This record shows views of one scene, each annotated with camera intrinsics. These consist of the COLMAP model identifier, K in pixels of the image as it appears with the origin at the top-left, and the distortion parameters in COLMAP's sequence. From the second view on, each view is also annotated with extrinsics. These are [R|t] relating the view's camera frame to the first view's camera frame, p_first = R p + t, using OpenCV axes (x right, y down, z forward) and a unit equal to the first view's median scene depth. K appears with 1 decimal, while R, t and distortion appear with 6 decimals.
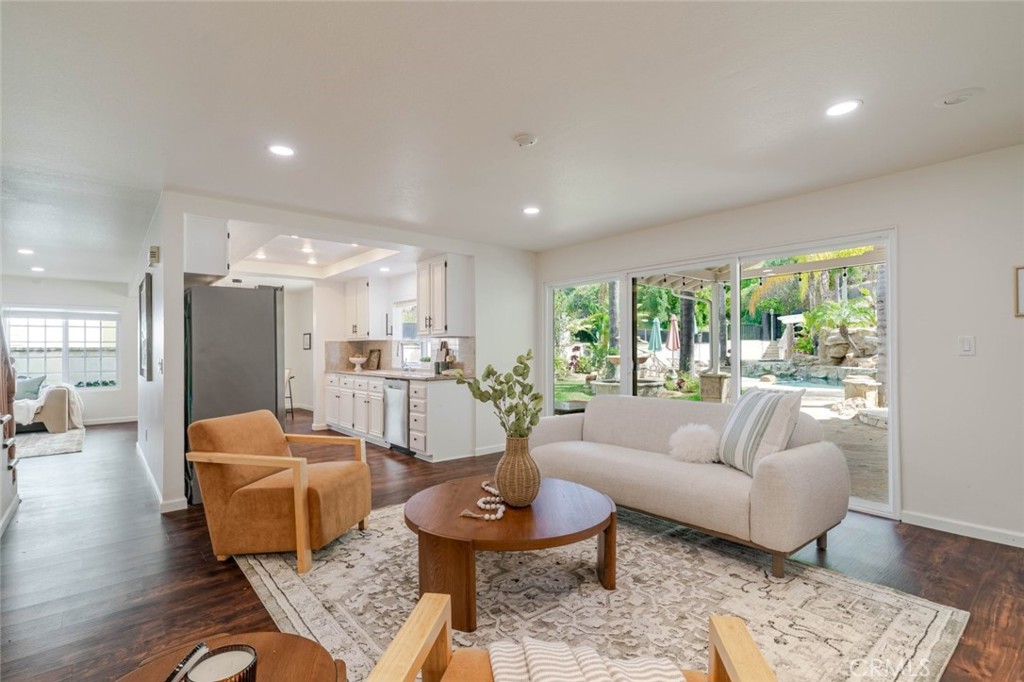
lens RADIAL K [[488.4, 0, 507.3], [0, 488.4, 345.7], [0, 0, 1]] dist [-0.001026, -0.000827]
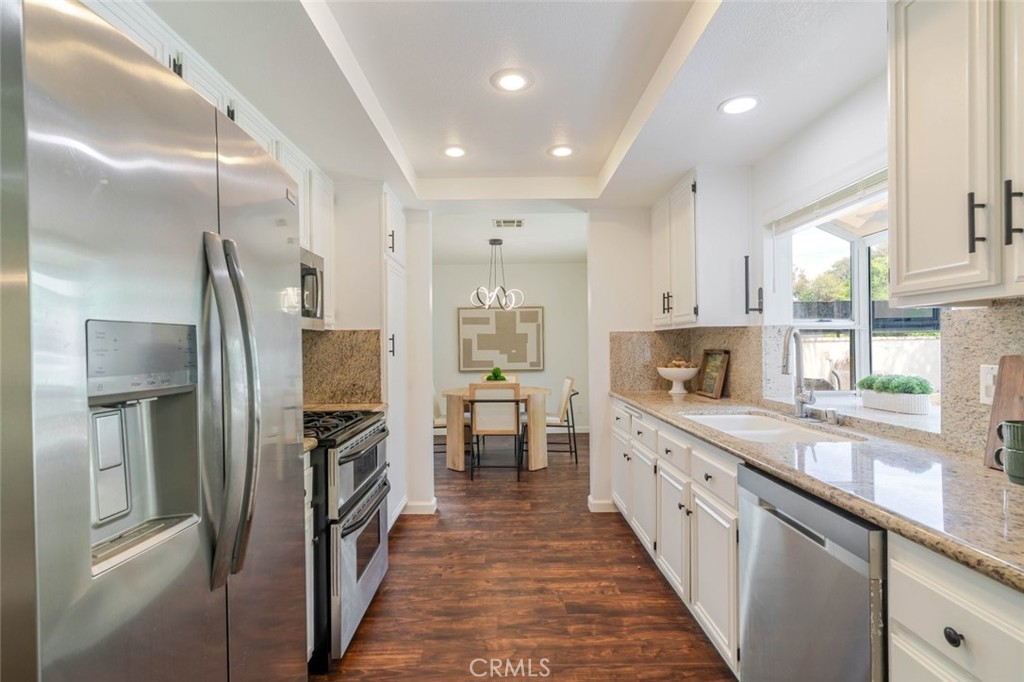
lens RADIAL K [[488.4, 0, 508.5], [0, 488.4, 346.1], [0, 0, 1]] dist [-0.001026, -0.000827]
pose [[0.772773, -0.003095, -0.634675, -0.143435], [0.013226, 0.999850, 0.011227, -0.001930], [0.634544, -0.017070, 0.772698, 0.566832]]
